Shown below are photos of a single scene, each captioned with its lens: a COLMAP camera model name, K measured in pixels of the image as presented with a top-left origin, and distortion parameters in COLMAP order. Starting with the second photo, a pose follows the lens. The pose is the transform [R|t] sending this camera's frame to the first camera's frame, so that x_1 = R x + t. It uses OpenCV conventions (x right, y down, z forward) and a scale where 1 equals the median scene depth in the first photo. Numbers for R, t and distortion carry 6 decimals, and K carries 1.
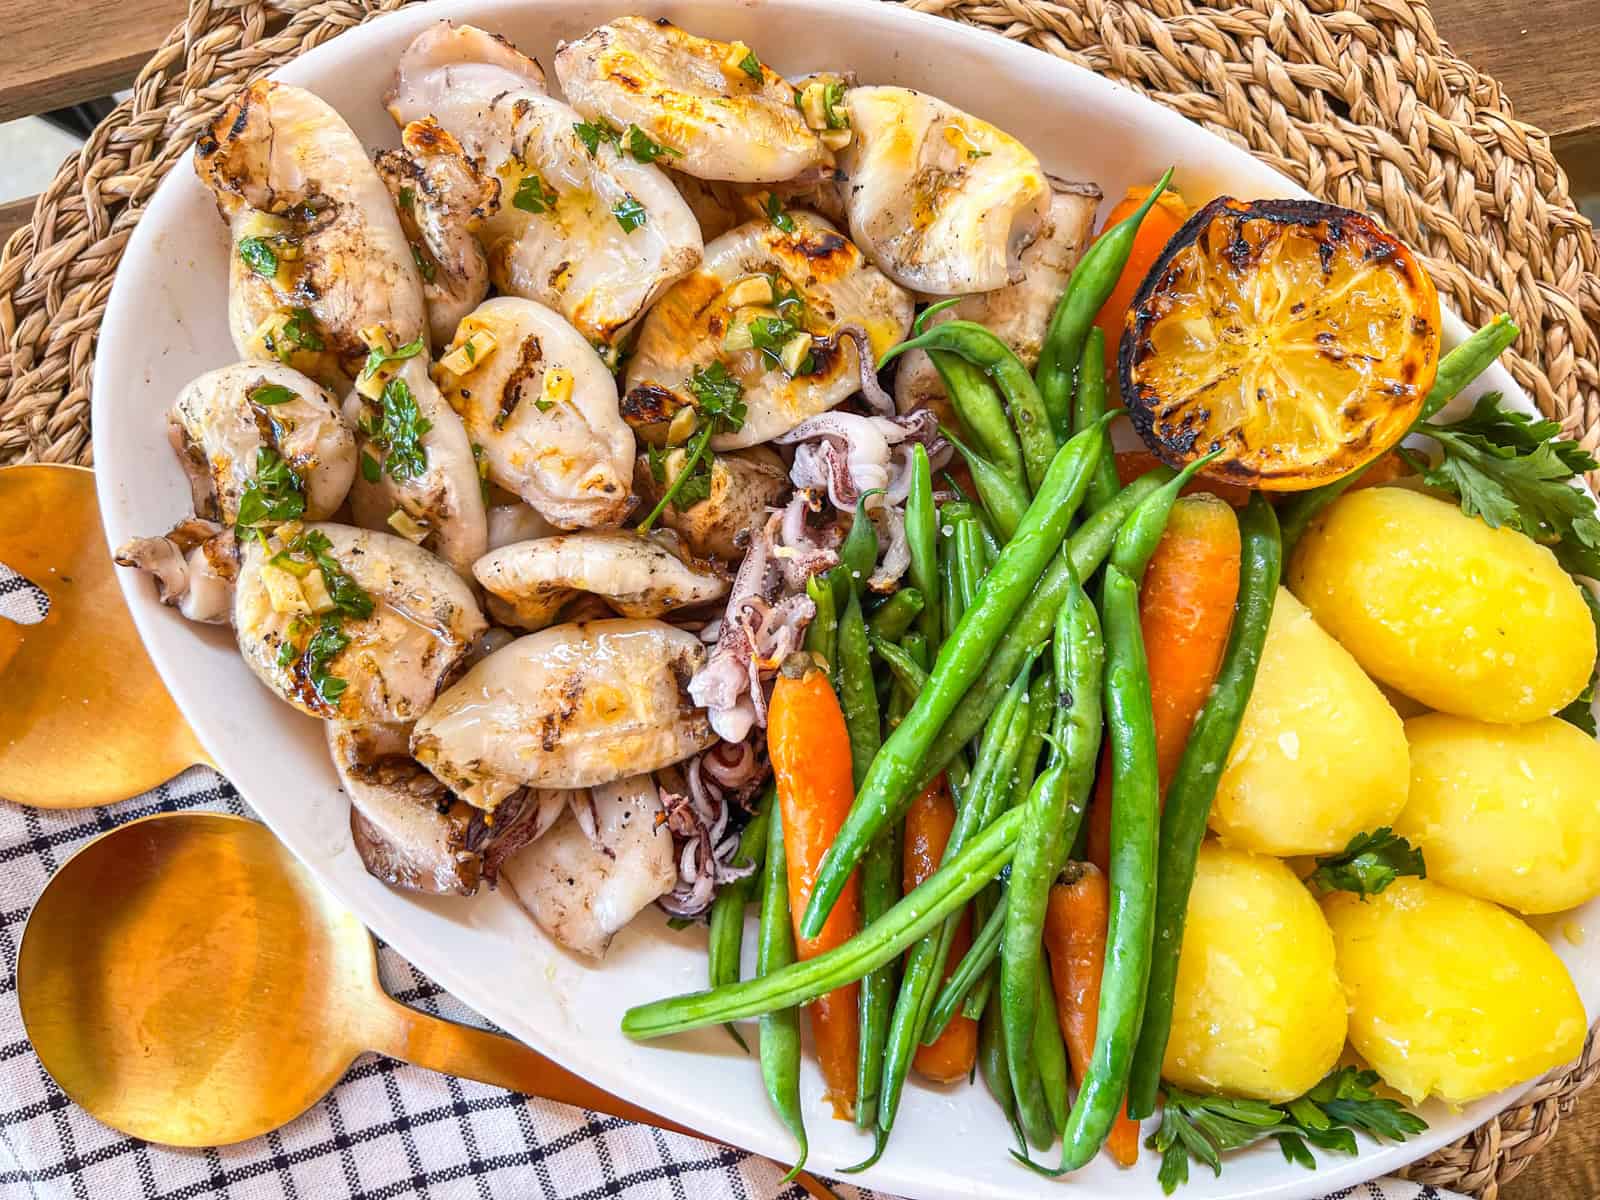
lens RADIAL K [[1167.9, 0, 801.1], [0, 1167.9, 600.1], [0, 0, 1]] dist [-0.012316, 0.000914]
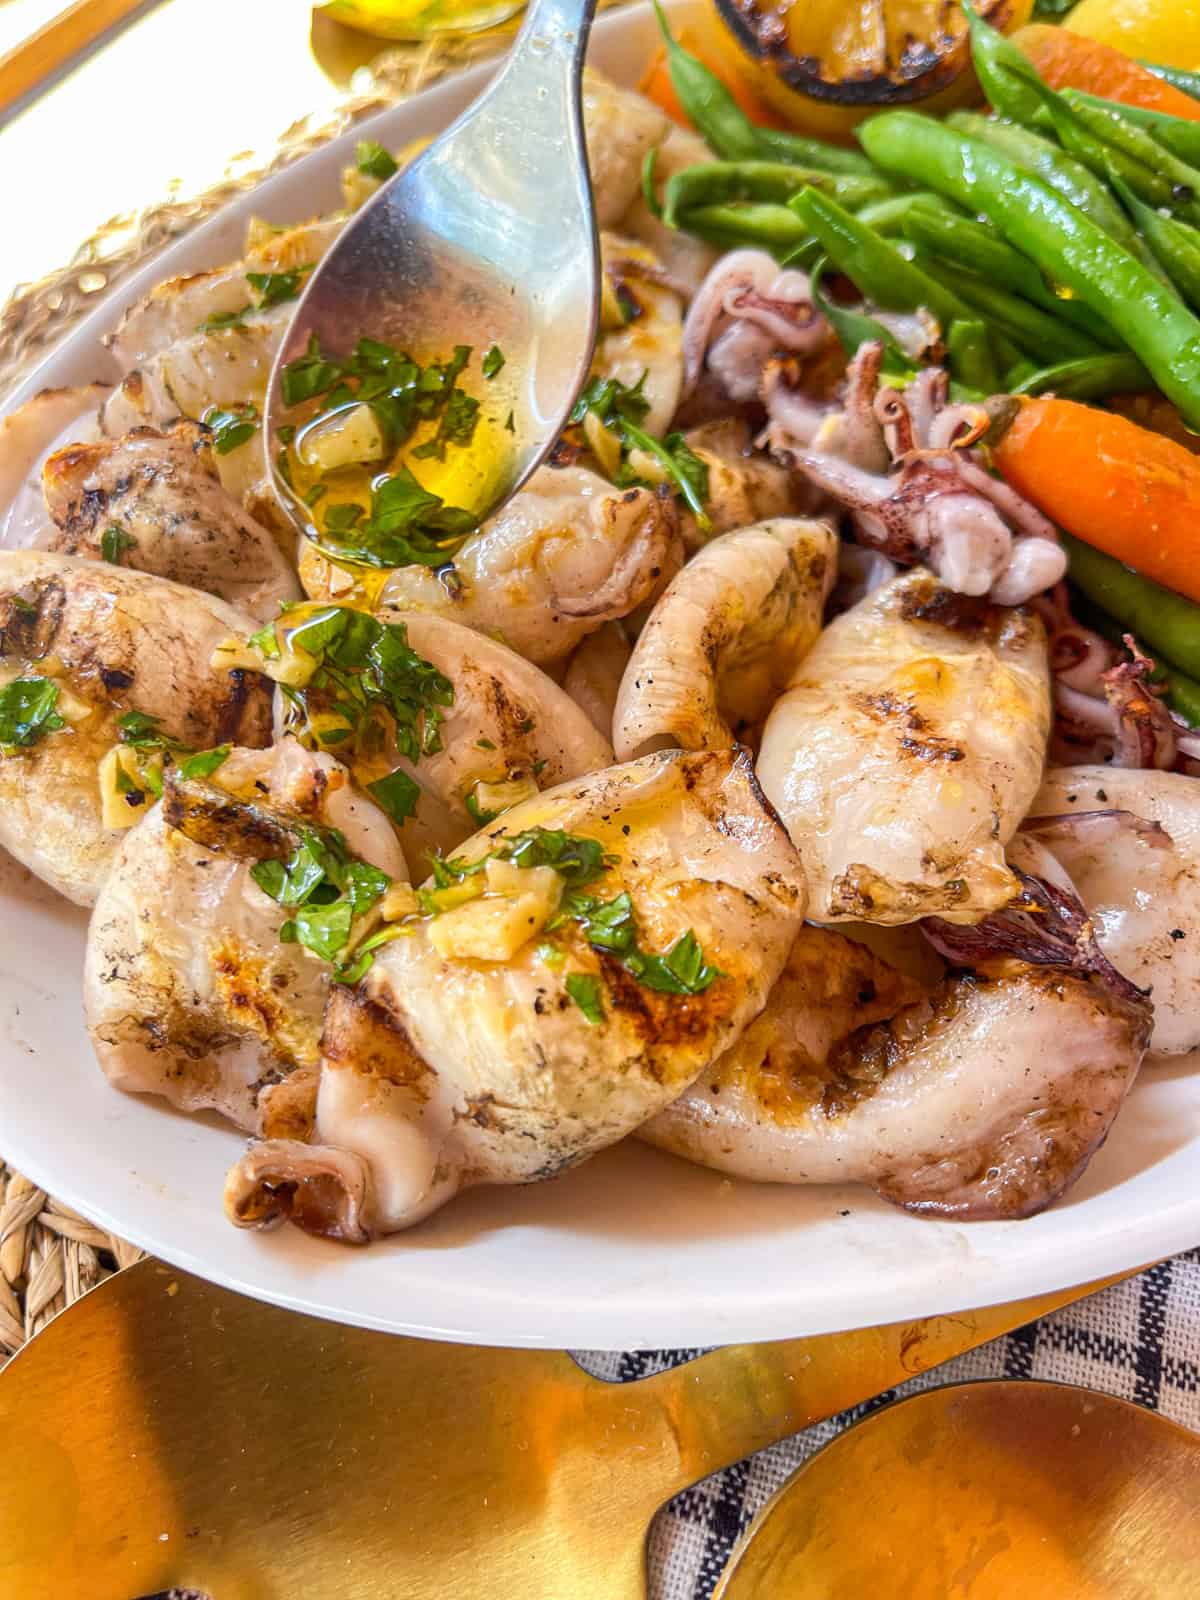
lens RADIAL K [[1212.7, 0, 598.9], [0, 1212.7, 800.2], [0, 0, 1]] dist [-0.010320, -0.015149]
pose [[0.524685, -0.765529, 0.372384, -0.544106], [0.845526, 0.417783, -0.332479, 0.183874], [0.098947, 0.489308, 0.866480, 0.468599]]
